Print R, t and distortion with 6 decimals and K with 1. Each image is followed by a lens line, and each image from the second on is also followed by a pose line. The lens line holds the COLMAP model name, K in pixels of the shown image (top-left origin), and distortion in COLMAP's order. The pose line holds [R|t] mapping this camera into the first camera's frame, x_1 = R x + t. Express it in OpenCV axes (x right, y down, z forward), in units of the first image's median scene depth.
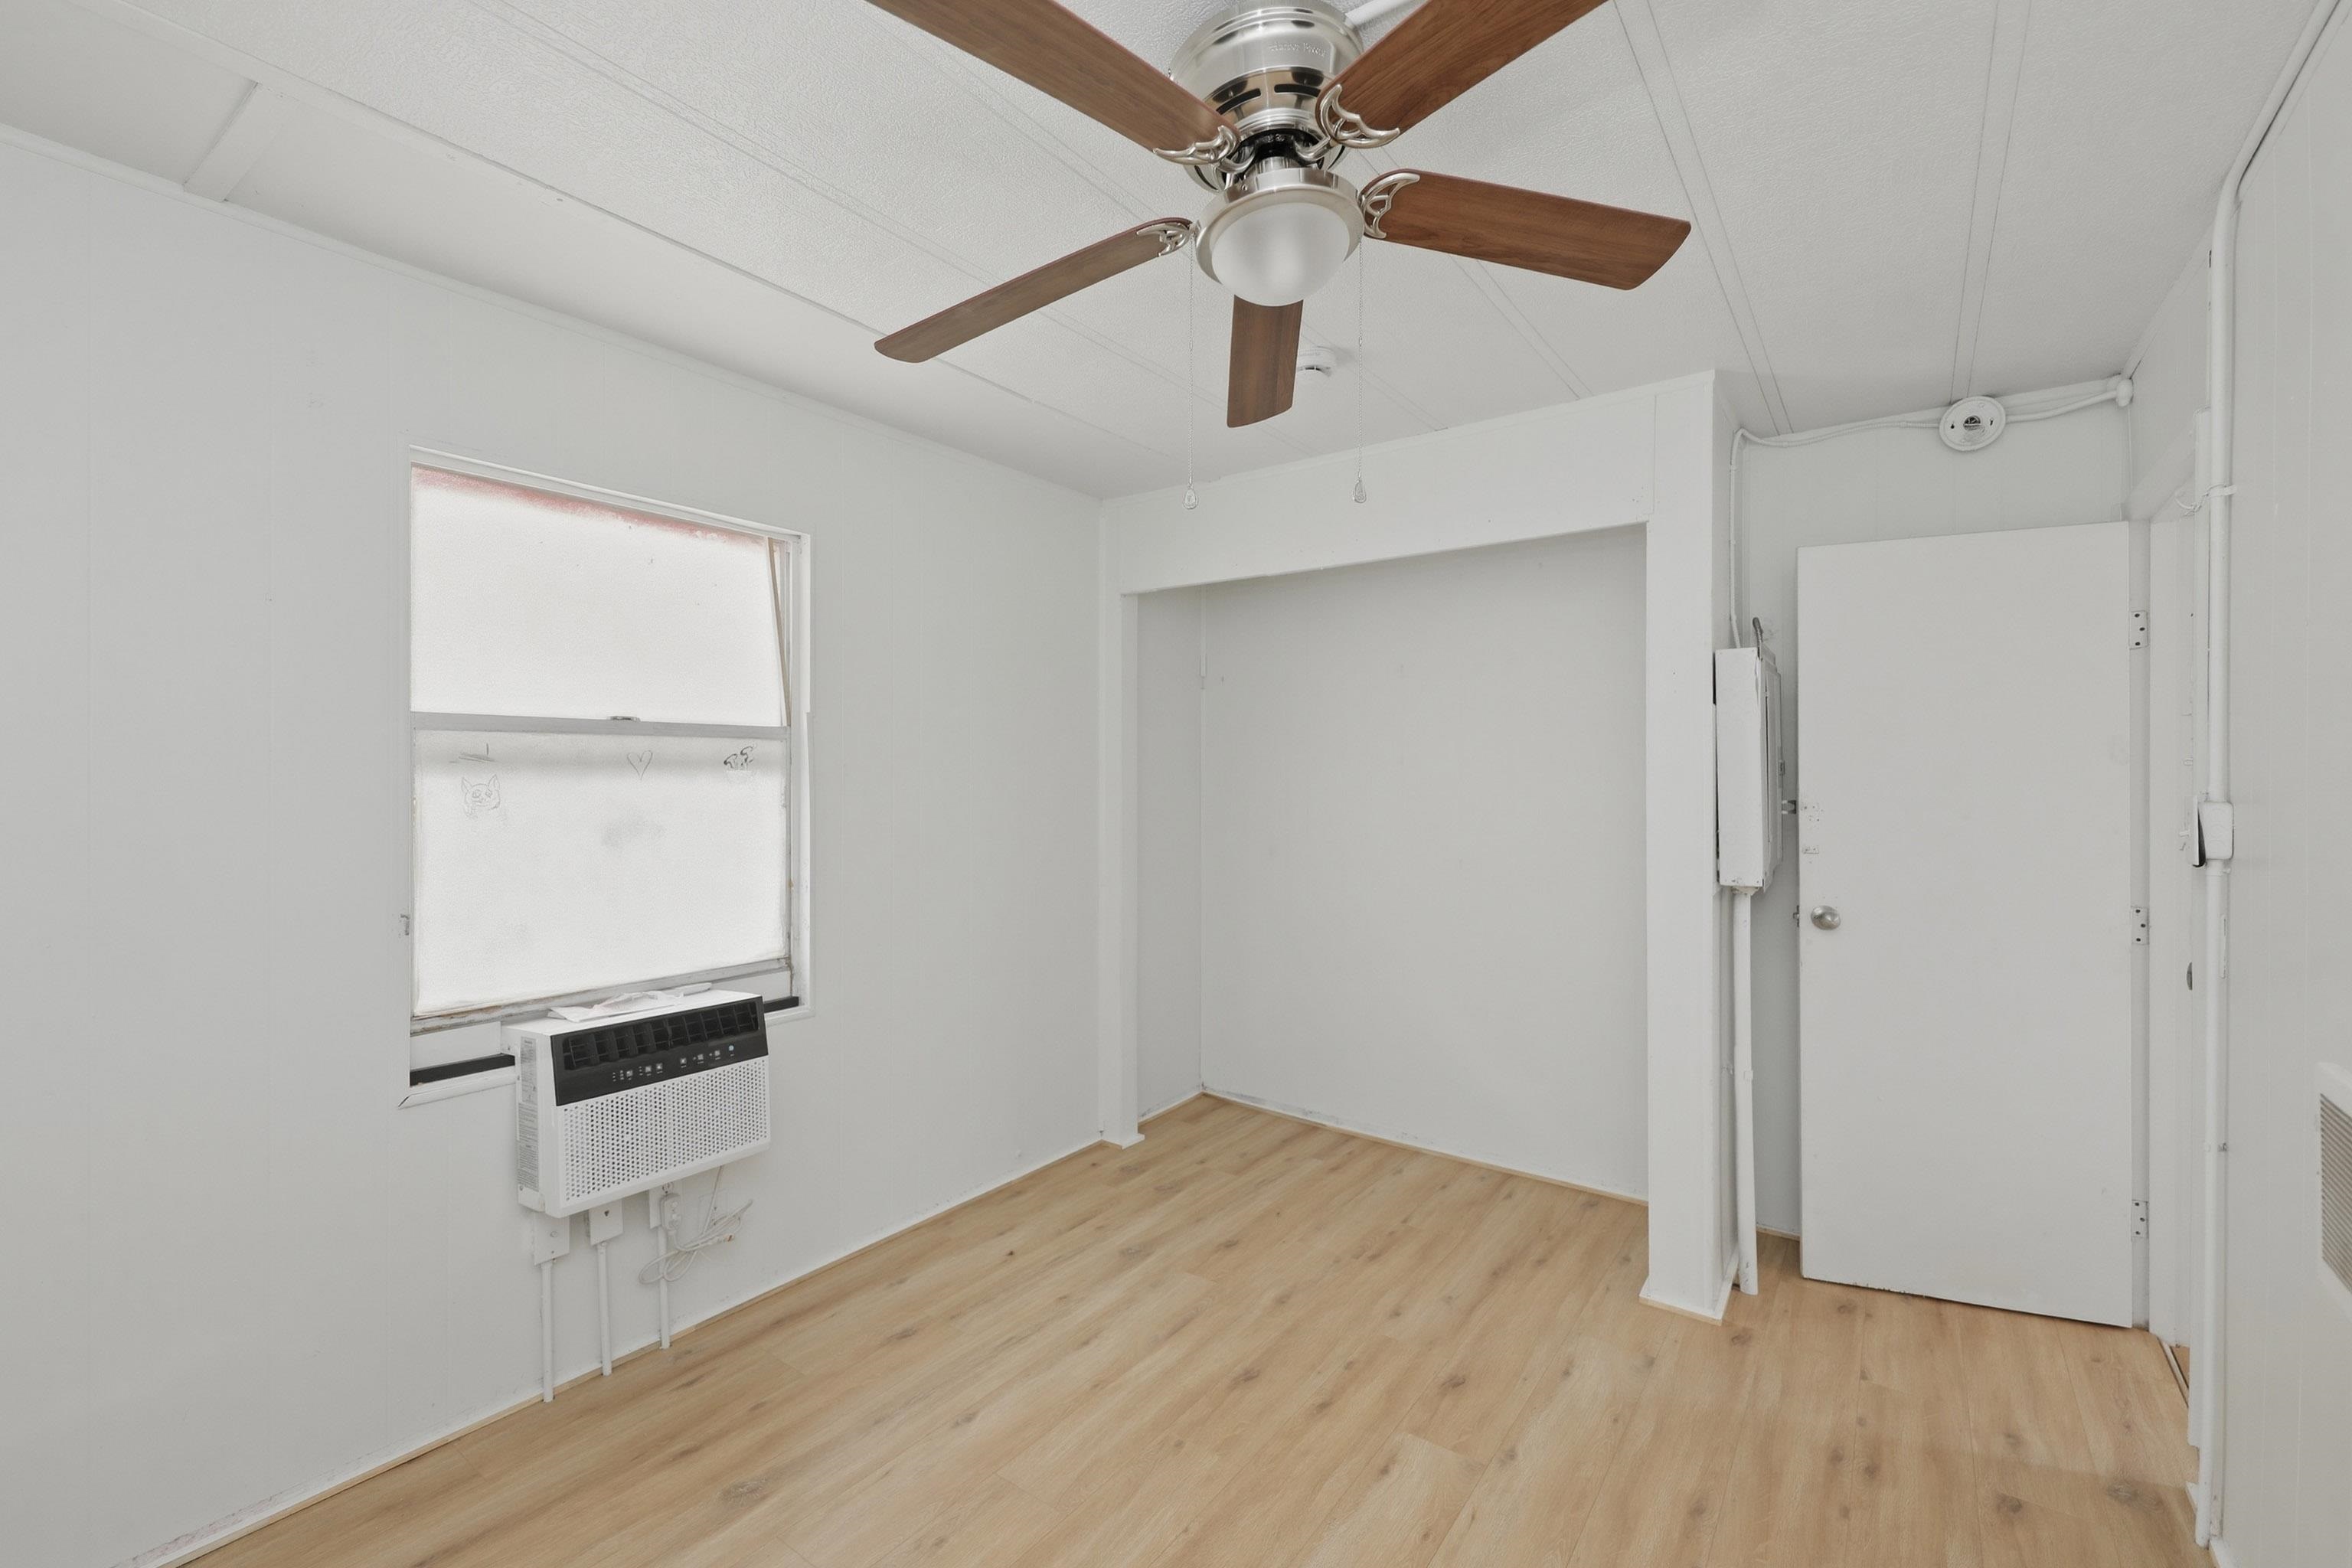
lens RADIAL K [[973.4, 0, 1176.0], [0, 973.4, 784.0], [0, 0, 1]] dist [0.003495, 0.000088]
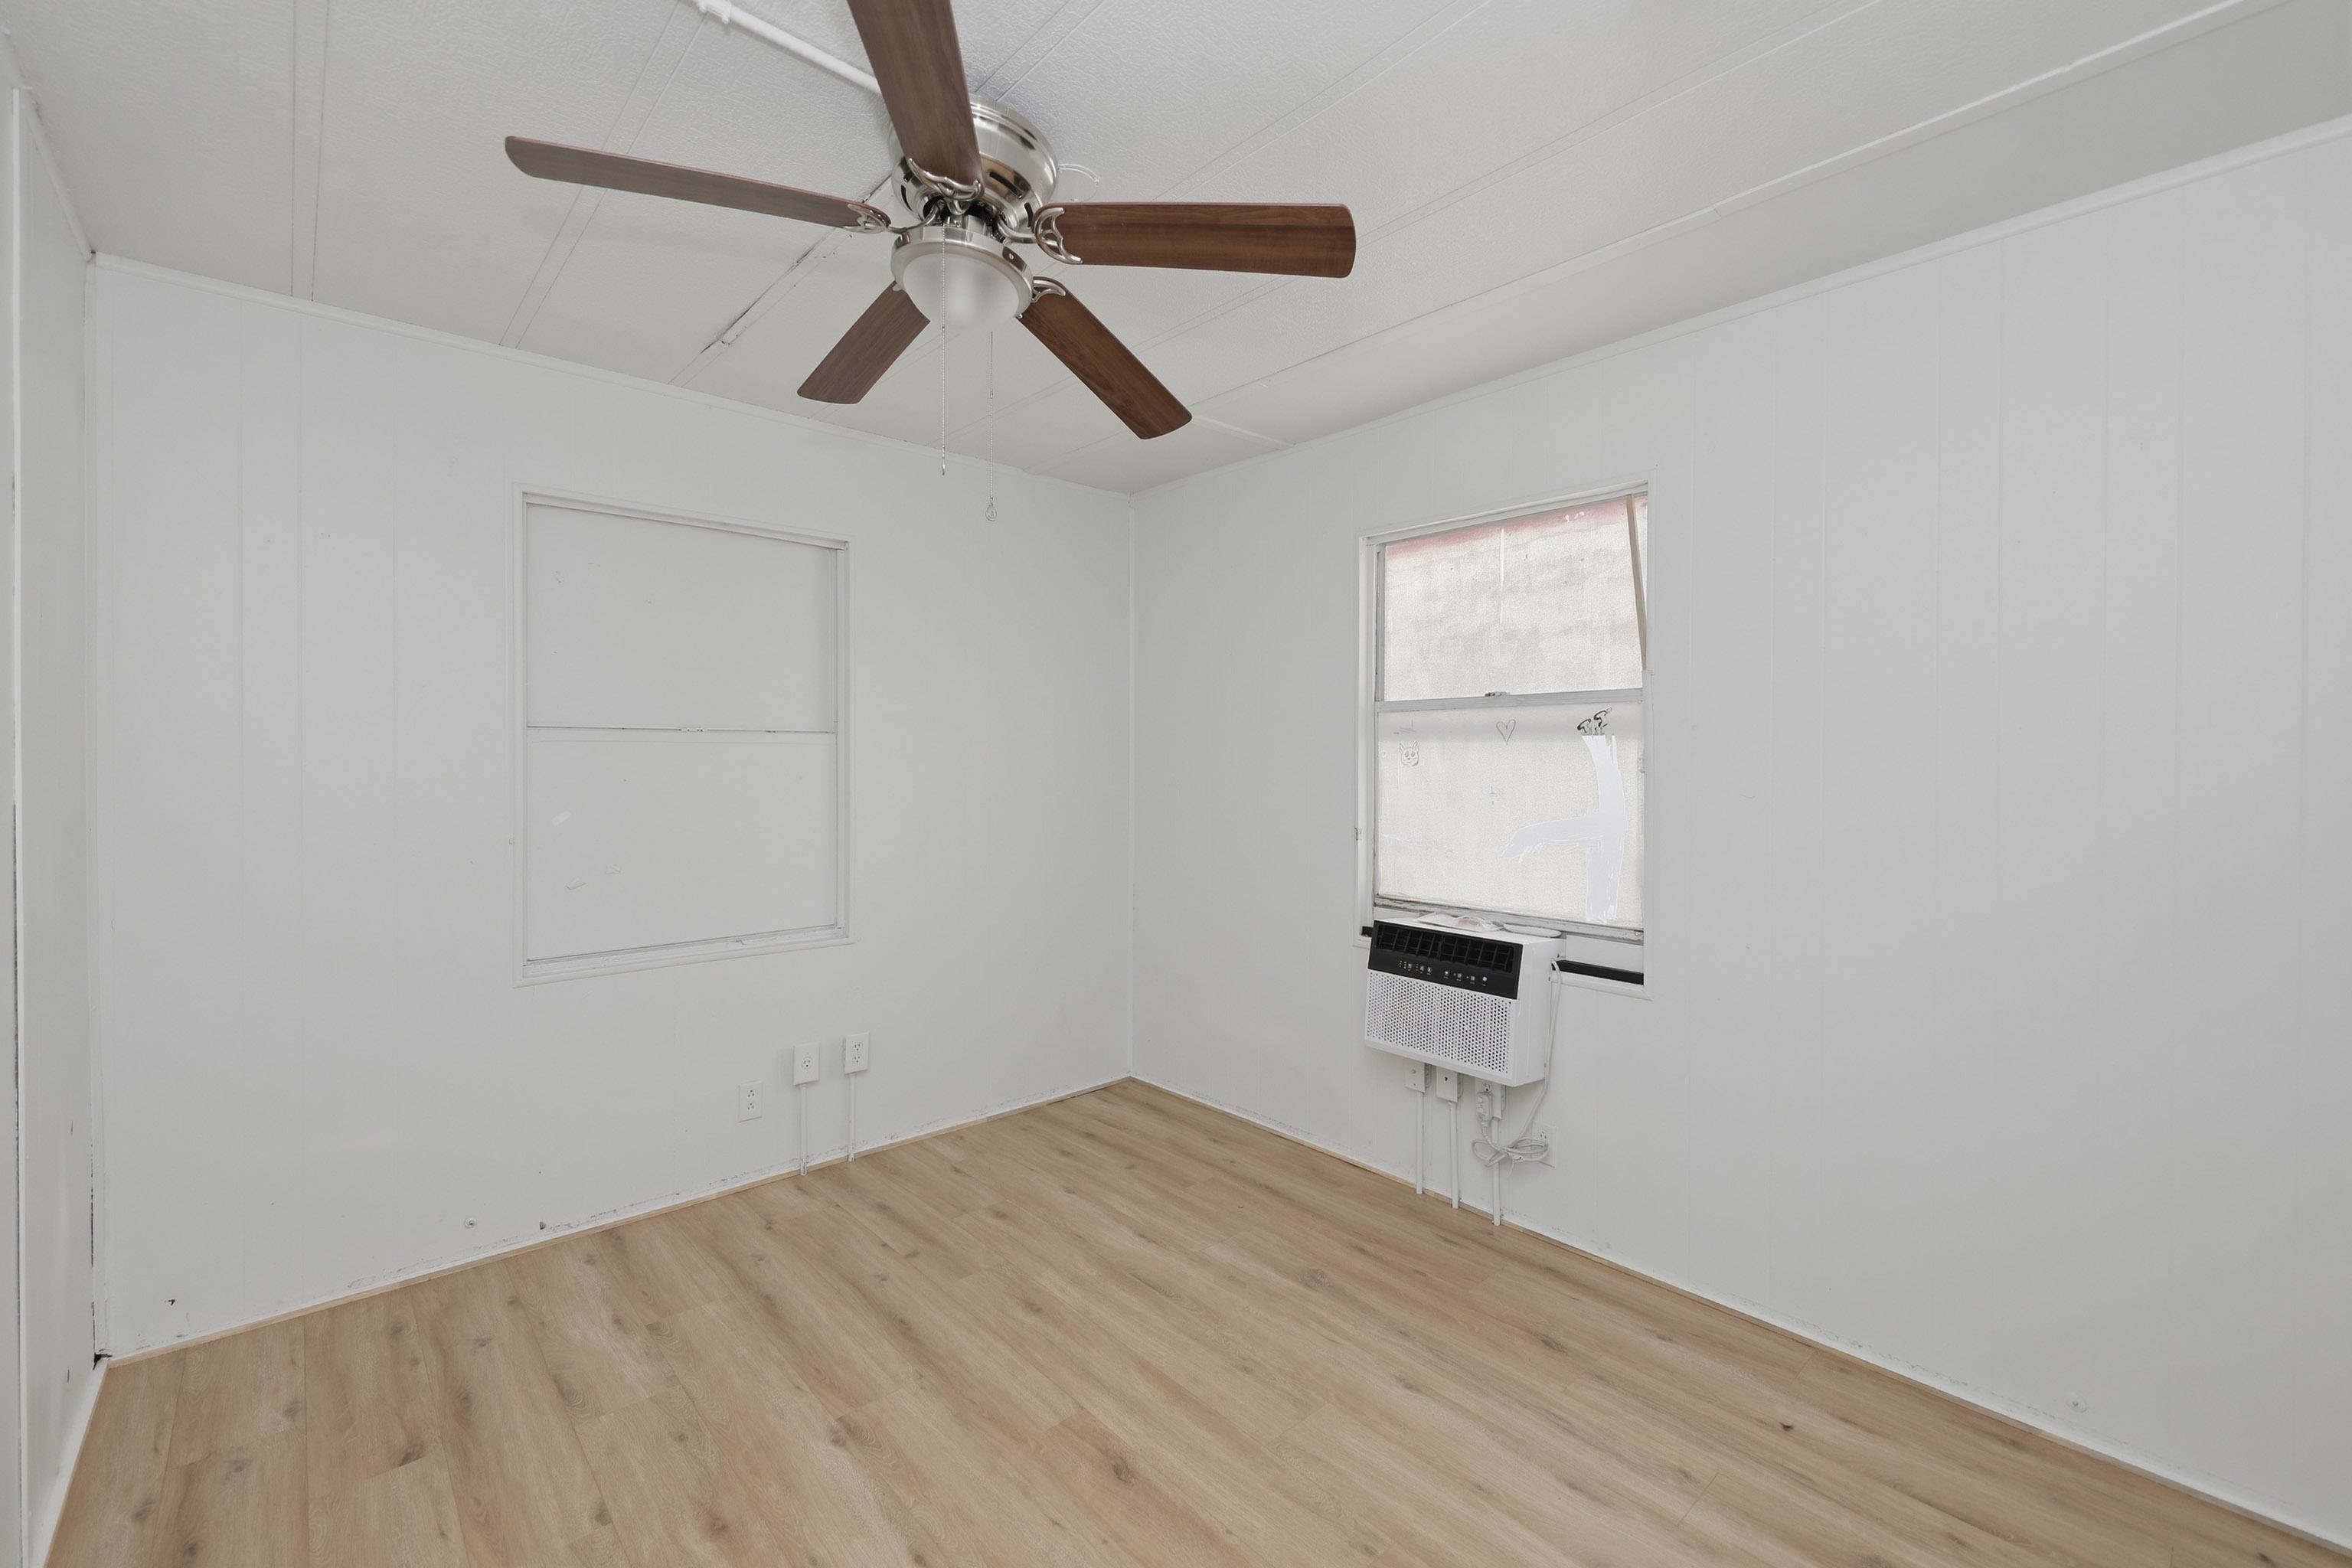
lens RADIAL K [[963.7, 0, 1181.5], [0, 963.7, 765.5], [0, 0, 1]] dist [0.001001, -0.000040]
pose [[-0.193686, 0.004925, -0.981051, 0.709328], [-0.013049, 0.999886, 0.007595, 0.018124], [0.980977, 0.014273, -0.193600, 0.863615]]
